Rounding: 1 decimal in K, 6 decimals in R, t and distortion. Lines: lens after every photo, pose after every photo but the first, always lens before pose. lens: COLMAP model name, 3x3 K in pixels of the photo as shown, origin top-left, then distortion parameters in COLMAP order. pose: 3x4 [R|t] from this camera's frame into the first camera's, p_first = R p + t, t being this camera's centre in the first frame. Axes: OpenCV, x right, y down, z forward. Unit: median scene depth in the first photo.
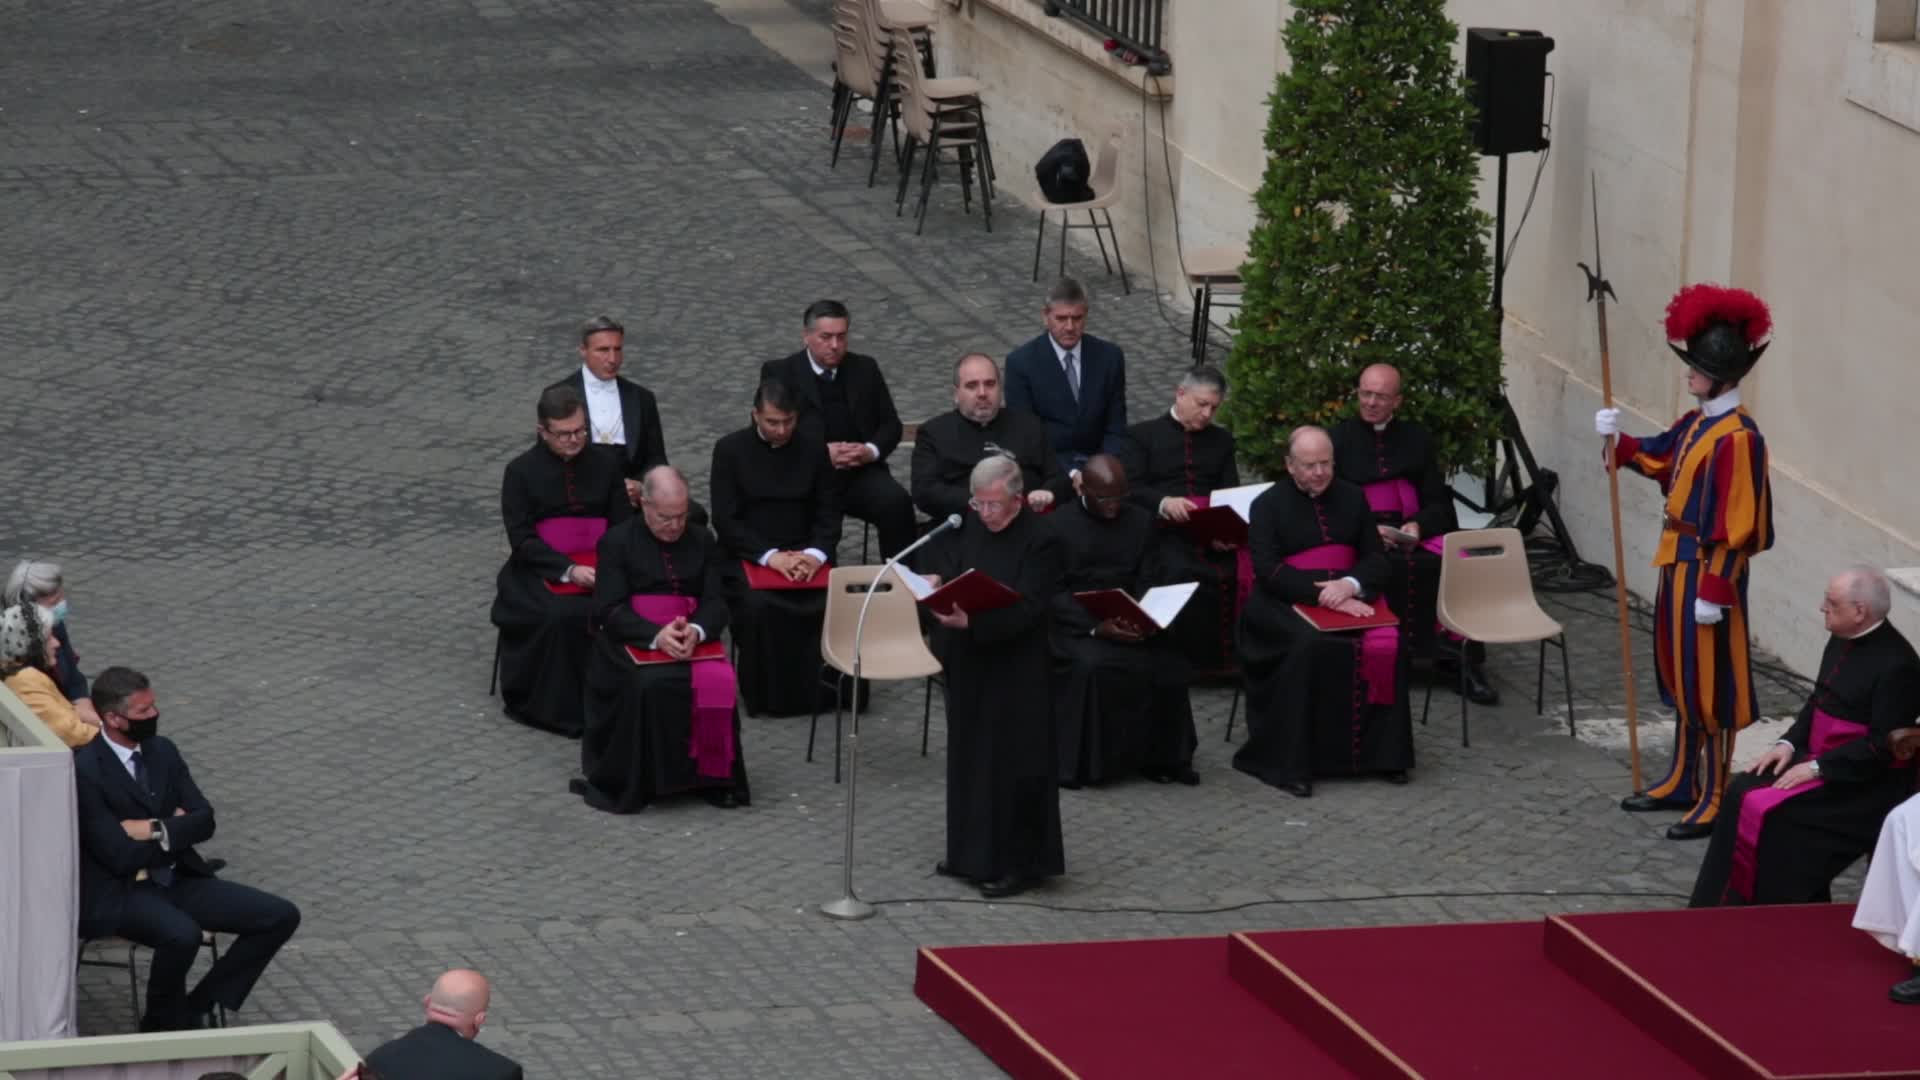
lens RADIAL K [[10476.1, 0, 960.0], [0, 10476.1, 540.0], [0, 0, 1]] dist [2.258825, 15.840892]
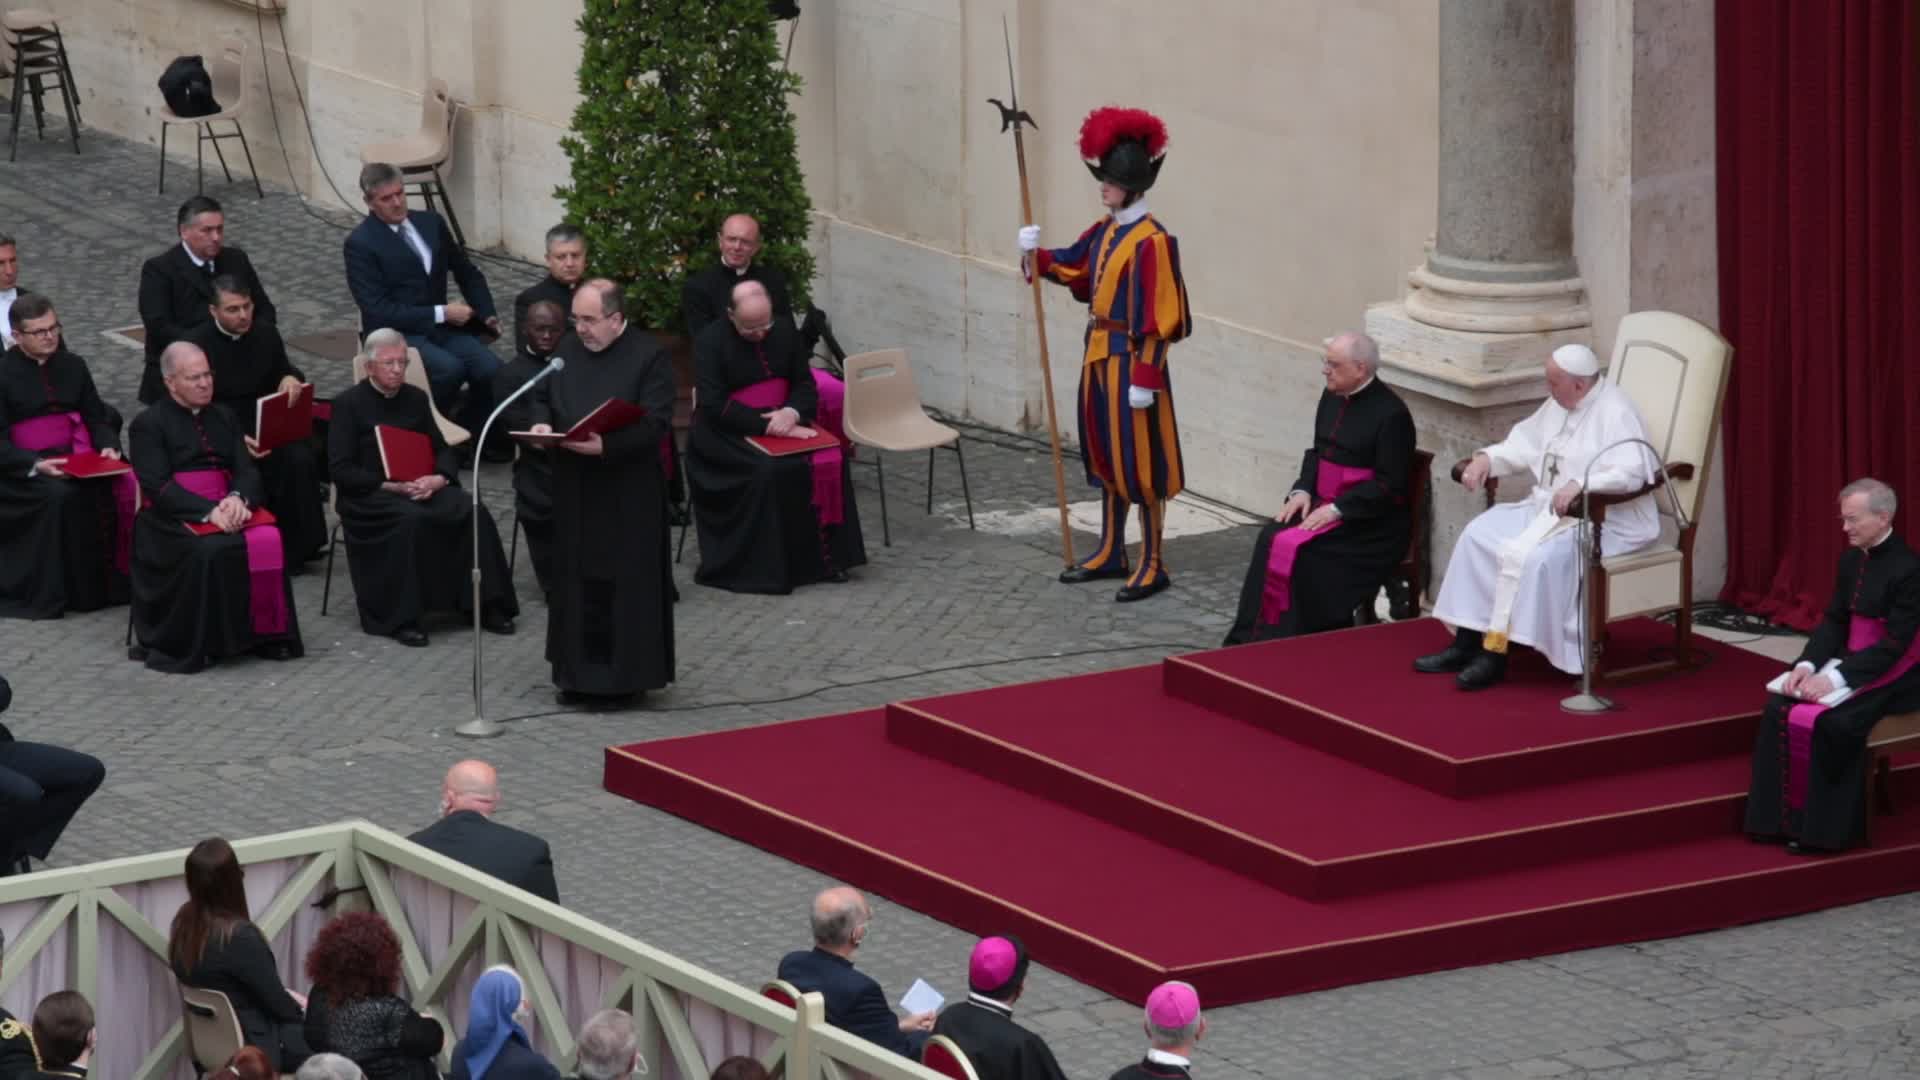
lens RADIAL K [[10476.1, 0, 960.0], [0, 10476.1, 540.0], [0, 0, 1]] dist [2.258825, 15.840892]
pose [[0.967109, -0.094256, 0.236256, -0.211442], [0.094825, 0.995453, 0.008980, 0.009978], [-0.236028, 0.013719, 0.971649, -0.077234]]
